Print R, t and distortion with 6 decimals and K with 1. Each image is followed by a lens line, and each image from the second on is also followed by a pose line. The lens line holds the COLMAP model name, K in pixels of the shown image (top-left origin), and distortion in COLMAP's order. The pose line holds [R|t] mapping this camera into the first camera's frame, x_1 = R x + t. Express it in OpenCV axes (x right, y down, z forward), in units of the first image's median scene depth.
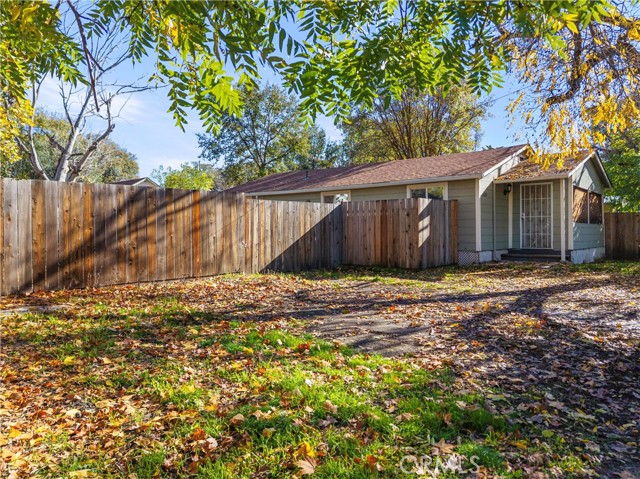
lens RADIAL K [[421.1, 0, 320.0], [0, 421.1, 239.5], [0, 0, 1]] dist [-0.001969, -0.002926]
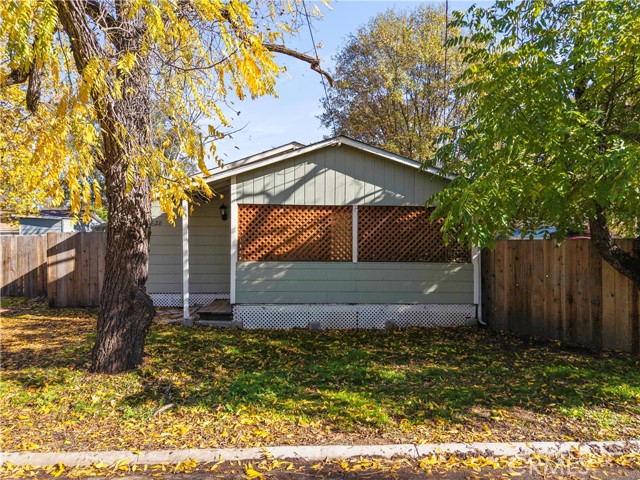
lens RADIAL K [[421.1, 0, 320.0], [0, 421.1, 240.0], [0, 0, 1]] dist [-0.001969, -0.002926]
pose [[0.738354, 0.001602, -0.674412, 1.067736], [-0.026368, 0.999301, -0.026495, -0.055713], [0.673898, 0.037345, 0.737880, 0.567898]]
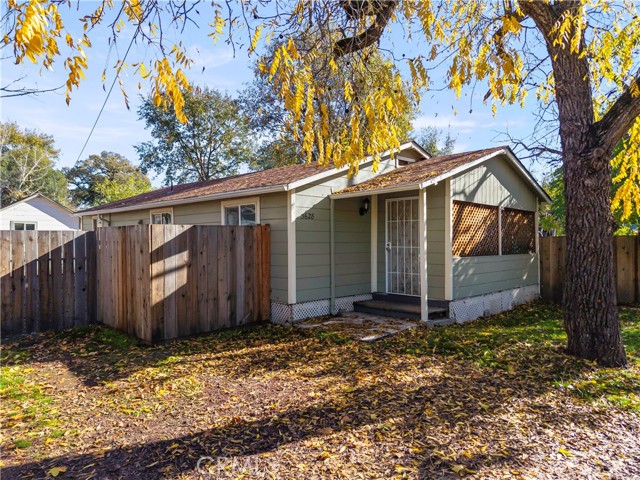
lens RADIAL K [[421.1, 0, 320.0], [0, 421.1, 240.0], [0, 0, 1]] dist [-0.001969, -0.002926]
pose [[0.999298, 0.001261, -0.037435, 0.400000], [-0.002087, 0.999755, -0.022019, -0.050129], [0.037398, 0.022082, 0.999056, 0.322365]]
